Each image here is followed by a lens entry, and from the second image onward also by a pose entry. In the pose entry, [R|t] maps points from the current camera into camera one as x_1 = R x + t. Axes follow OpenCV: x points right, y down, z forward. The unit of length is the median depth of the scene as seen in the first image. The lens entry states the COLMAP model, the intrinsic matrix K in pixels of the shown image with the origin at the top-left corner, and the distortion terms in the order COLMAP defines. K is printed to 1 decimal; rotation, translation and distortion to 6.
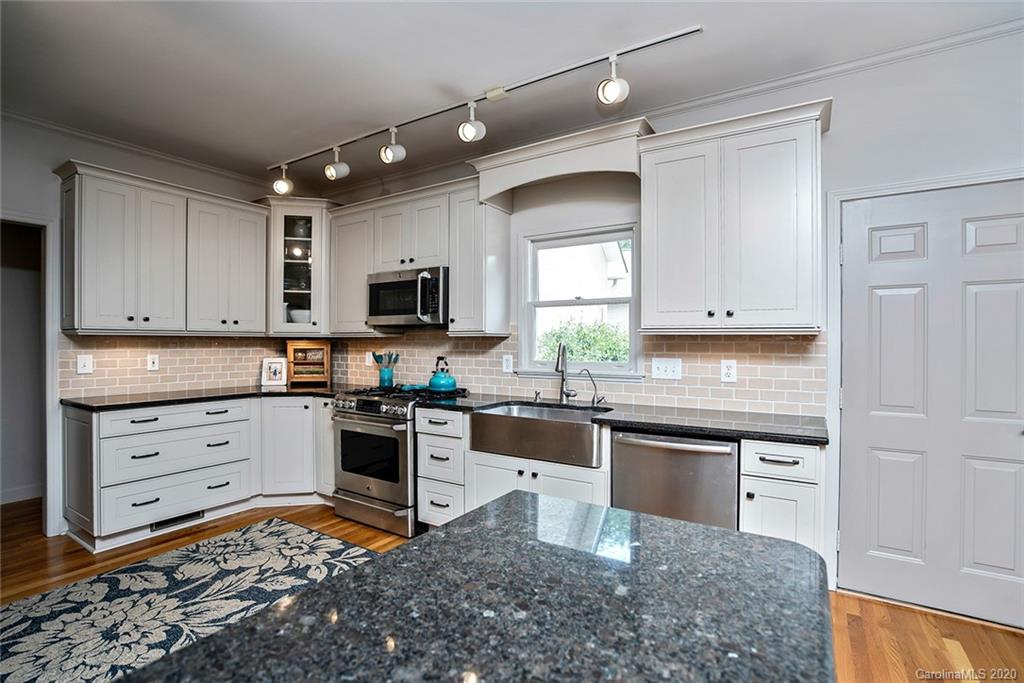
lens RADIAL K [[474.1, 0, 513.9], [0, 474.1, 343.7], [0, 0, 1]] dist [-0.029289, 0.005098]
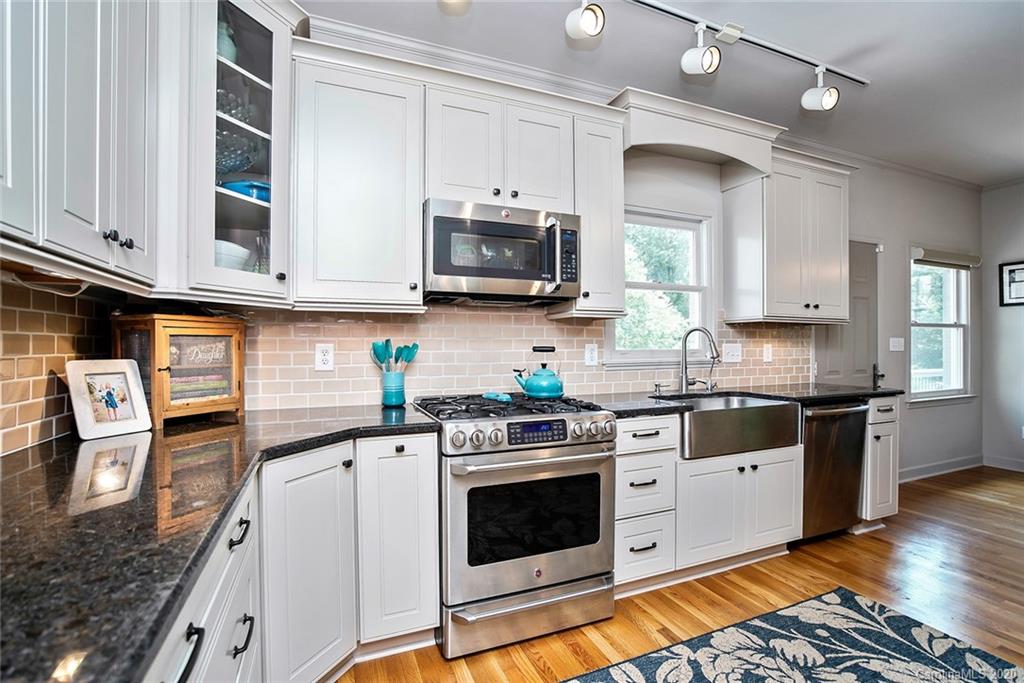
lens RADIAL K [[474.1, 0, 517.2], [0, 474.1, 343.4], [0, 0, 1]] dist [-0.029289, 0.005098]
pose [[0.568577, -0.004582, 0.822618, -0.785814], [0.003062, 0.999989, 0.003453, 0.022045], [-0.822625, 0.000556, 0.568585, 0.684282]]
